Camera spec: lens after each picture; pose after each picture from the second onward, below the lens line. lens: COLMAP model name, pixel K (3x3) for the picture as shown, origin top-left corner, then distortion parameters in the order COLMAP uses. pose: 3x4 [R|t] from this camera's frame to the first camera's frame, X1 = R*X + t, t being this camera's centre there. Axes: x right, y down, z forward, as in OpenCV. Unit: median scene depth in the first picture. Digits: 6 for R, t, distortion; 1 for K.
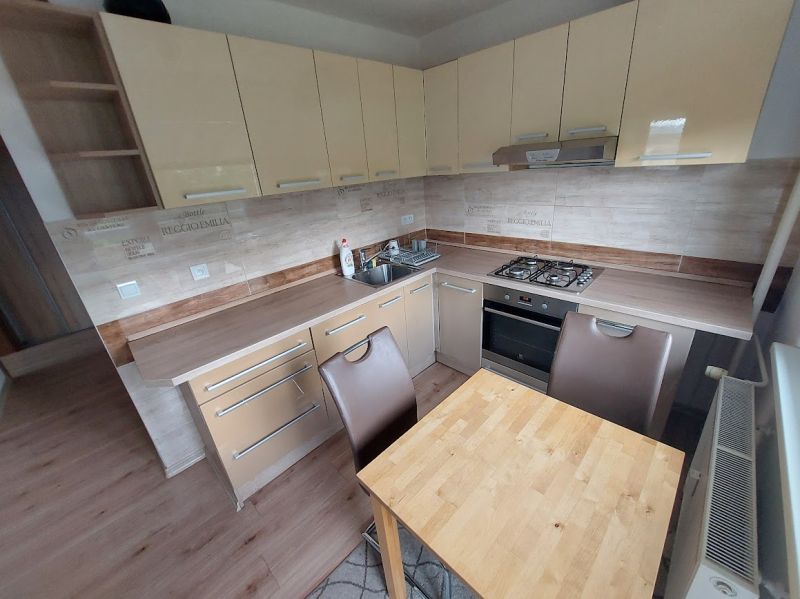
lens RADIAL K [[316.3, 0, 401.5], [0, 316.3, 298.1], [0, 0, 1]] dist [-0.024140, -0.000095]
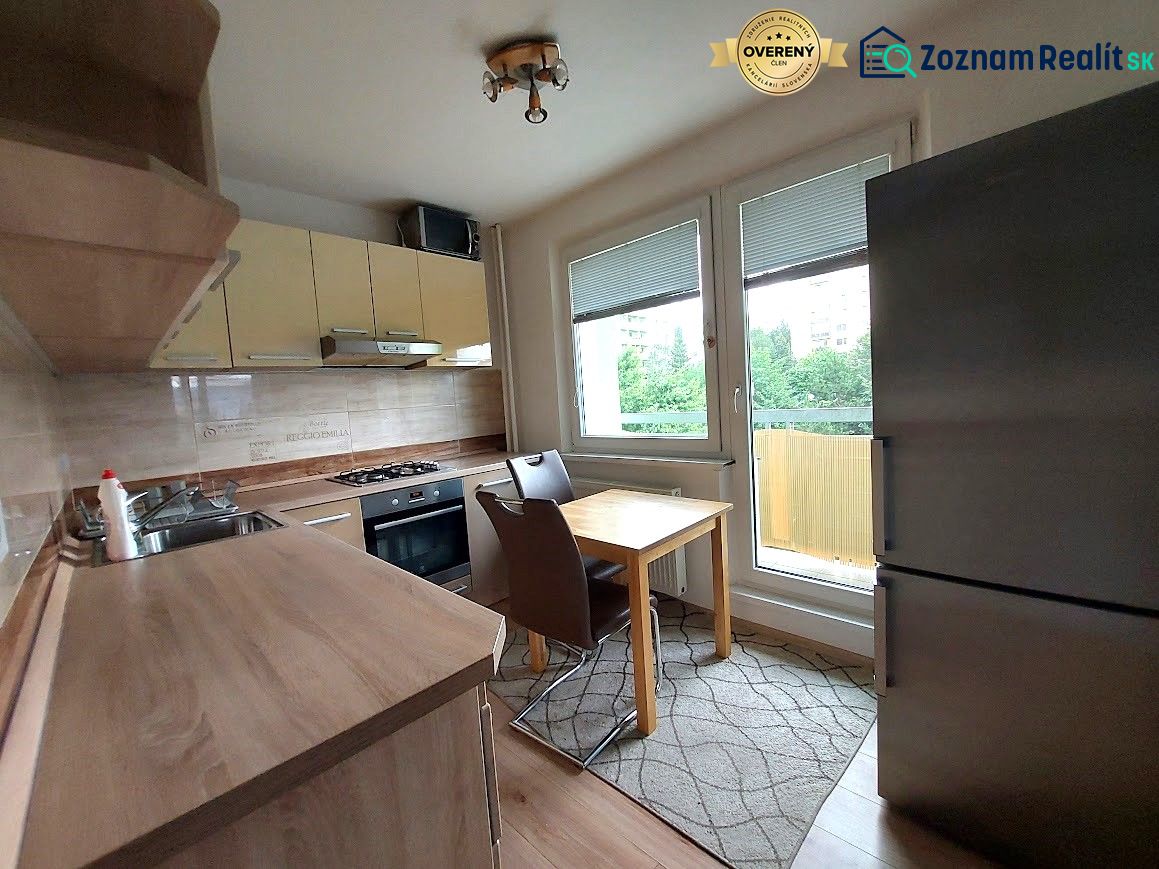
lens RADIAL K [[458.2, 0, 581.6], [0, 458.2, 432.4], [0, 0, 1]] dist [-0.024140, -0.000095]
pose [[-0.013218, -0.001821, 0.999911, -0.840547], [0.450114, 0.892939, 0.007576, 0.044175], [-0.892873, 0.450174, -0.010983, 0.482579]]
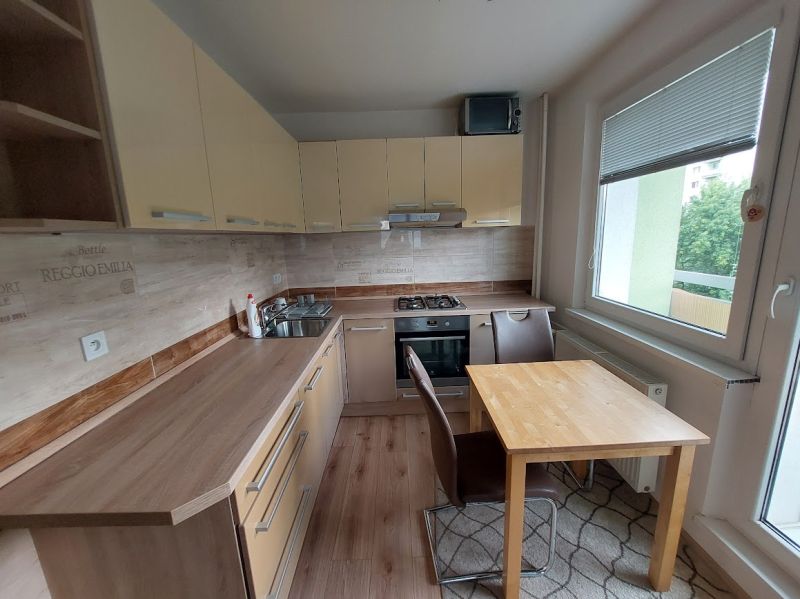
lens RADIAL K [[316.3, 0, 401.5], [0, 316.3, 298.1], [0, 0, 1]] dist [-0.024140, -0.000095]
pose [[0.703311, -0.085446, 0.705729, -0.544484], [0.259396, 0.955146, -0.142863, 0.055210], [-0.661867, 0.283540, 0.693929, 0.156423]]
